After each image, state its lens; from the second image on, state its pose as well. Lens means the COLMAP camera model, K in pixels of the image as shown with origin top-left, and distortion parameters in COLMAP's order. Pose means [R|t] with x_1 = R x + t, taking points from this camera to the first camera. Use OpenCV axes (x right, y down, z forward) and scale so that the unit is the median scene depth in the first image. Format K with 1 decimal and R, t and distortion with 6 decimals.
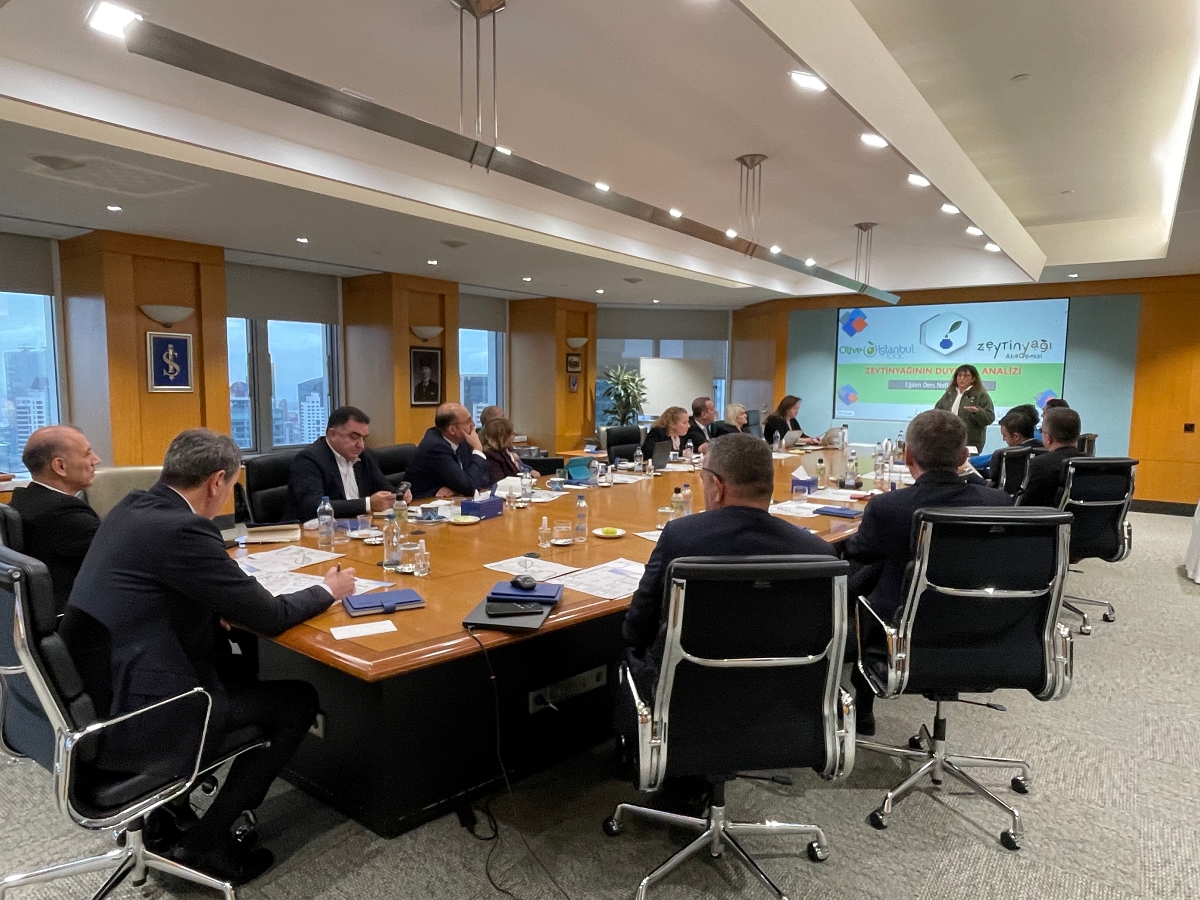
lens RADIAL K [[741.7, 0, 600.4], [0, 741.7, 448.6], [0, 0, 1]] dist [0.004178, -0.002223]
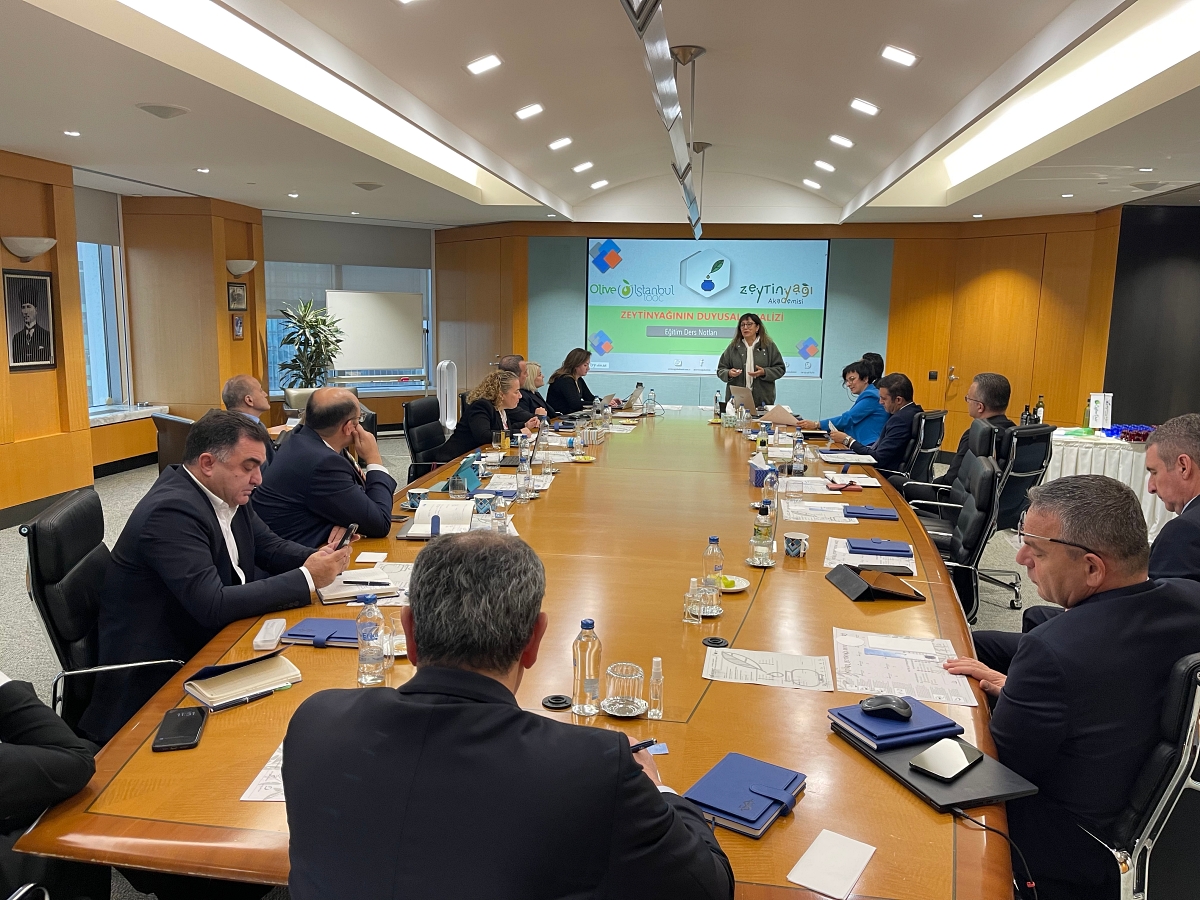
lens RADIAL K [[891.8, 0, 600.6], [0, 891.8, 450.9], [0, 0, 1]] dist [0.048885, -0.011837]
pose [[0.879614, -0.064517, 0.471292, -0.168978], [0.033010, 0.996650, 0.074826, -0.028288], [-0.474541, -0.050261, 0.878797, 0.110100]]
